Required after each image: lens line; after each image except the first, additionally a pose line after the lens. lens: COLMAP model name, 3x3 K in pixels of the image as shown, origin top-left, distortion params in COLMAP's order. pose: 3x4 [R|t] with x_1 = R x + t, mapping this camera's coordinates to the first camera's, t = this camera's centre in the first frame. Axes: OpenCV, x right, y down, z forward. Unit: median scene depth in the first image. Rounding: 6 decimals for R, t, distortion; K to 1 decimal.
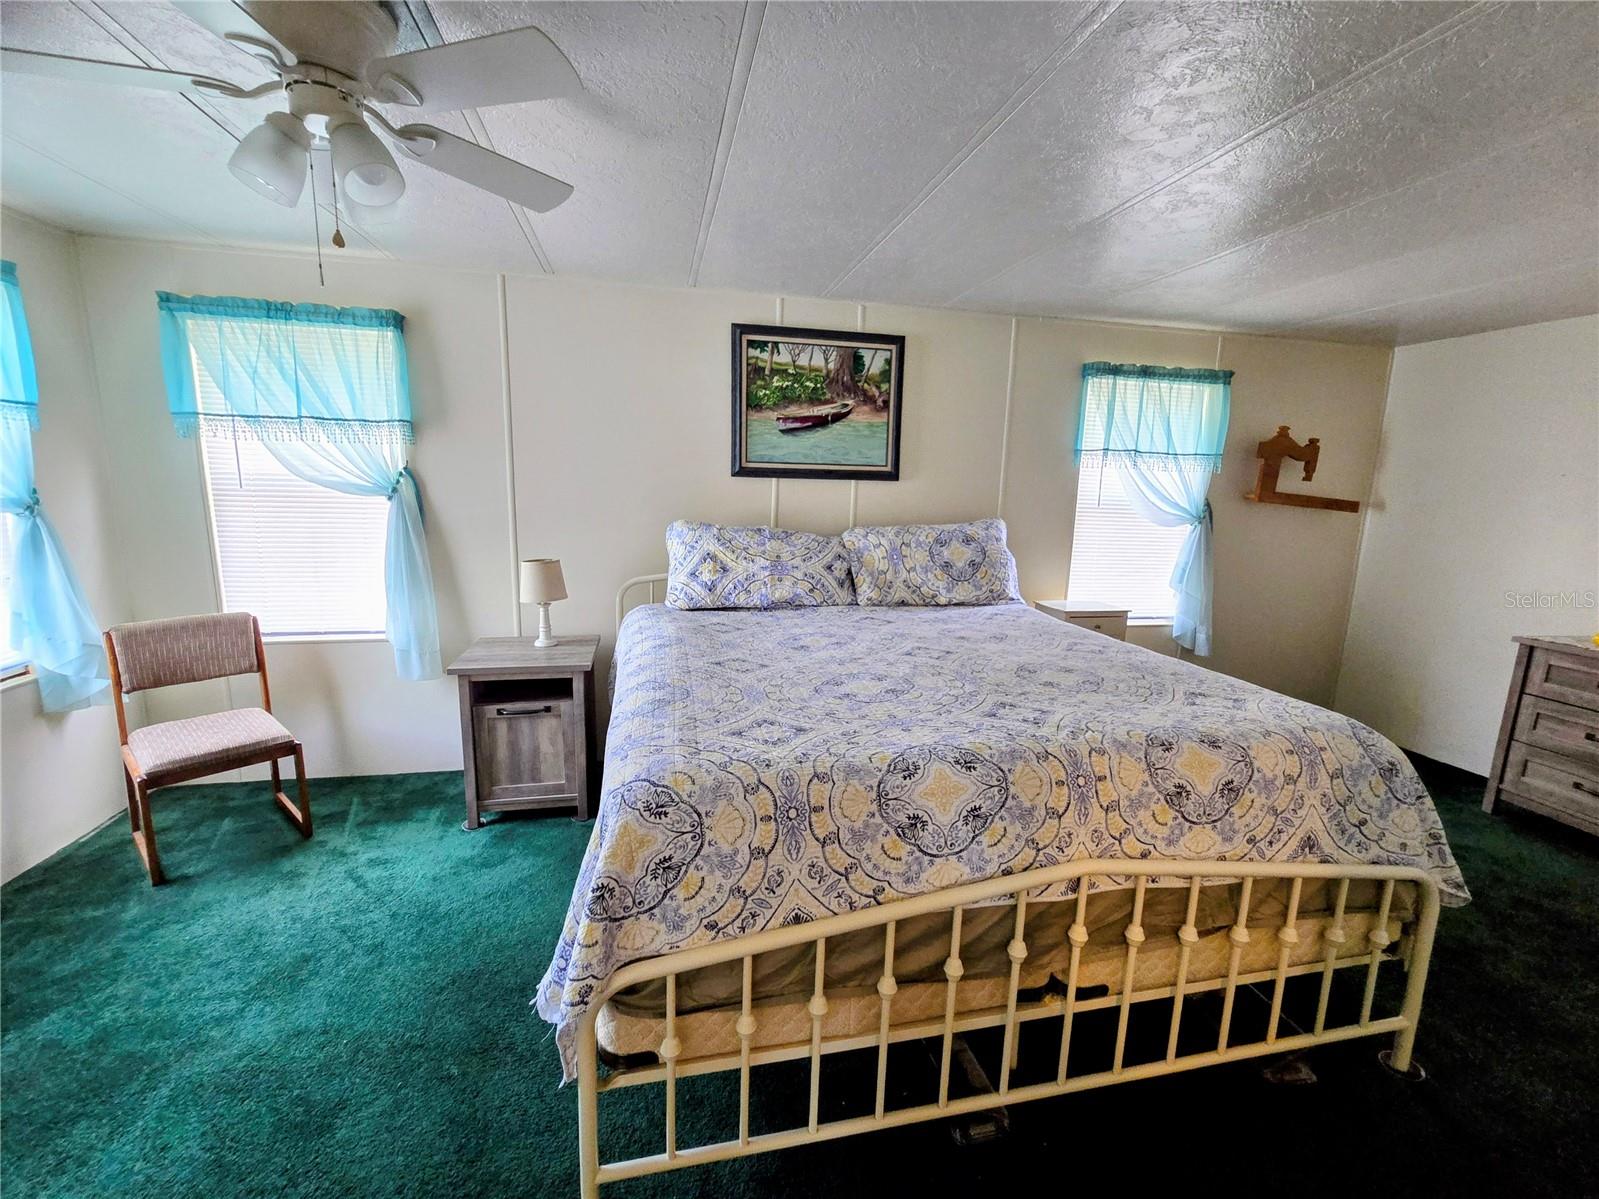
lens RADIAL K [[688.3, 0, 808.3], [0, 688.3, 599.9], [0, 0, 1]] dist [0.005382, -0.000748]
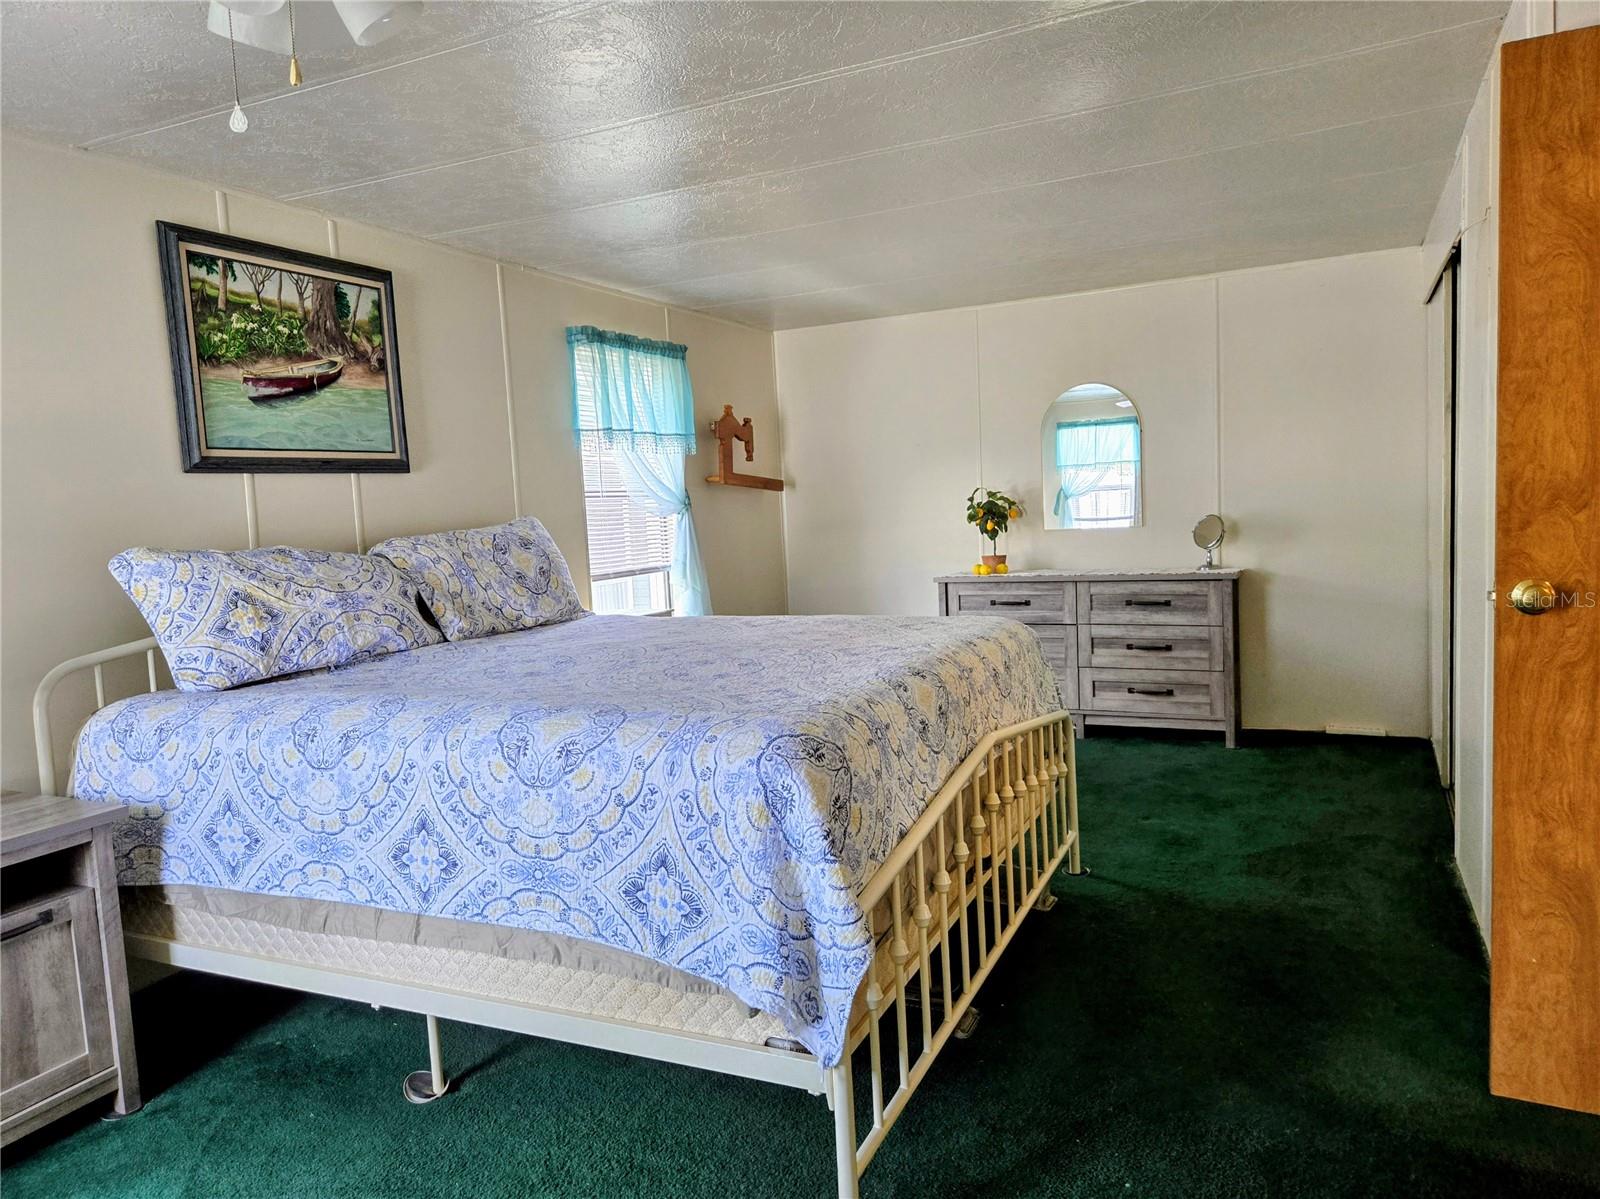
lens RADIAL K [[1082.2, 0, 803.9], [0, 1082.2, 599.1], [0, 0, 1]] dist [0.052174, -0.014462]
pose [[0.614995, -0.132656, 0.777293, -0.536632], [0.206432, 0.978454, 0.003658, 0.034139], [-0.761030, 0.158208, 0.629129, 0.014393]]
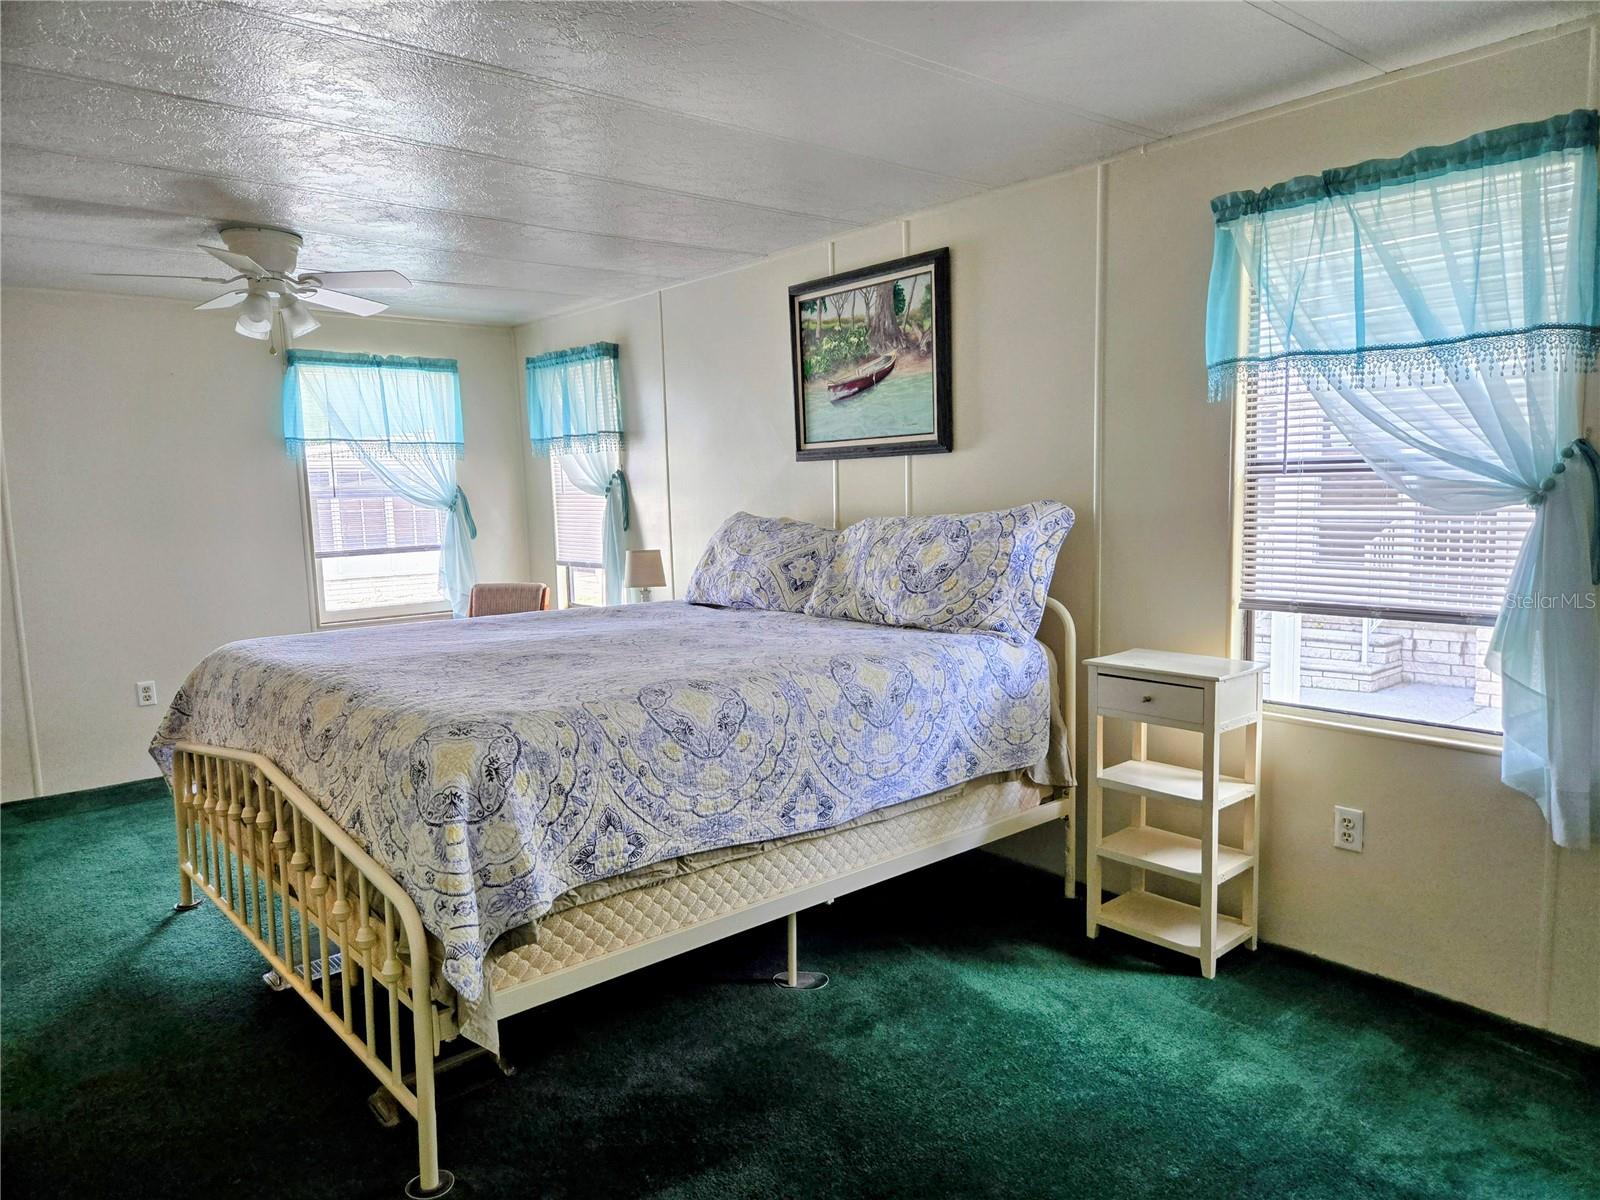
lens RADIAL K [[1082.2, 0, 828.5], [0, 1082.2, 612.7], [0, 0, 1]] dist [0.052174, -0.014462]
pose [[0.466982, 0.059720, -0.882248, 1.114922], [-0.129356, 0.991597, -0.001348, 0.004258], [0.874754, 0.114754, 0.470783, 0.423441]]
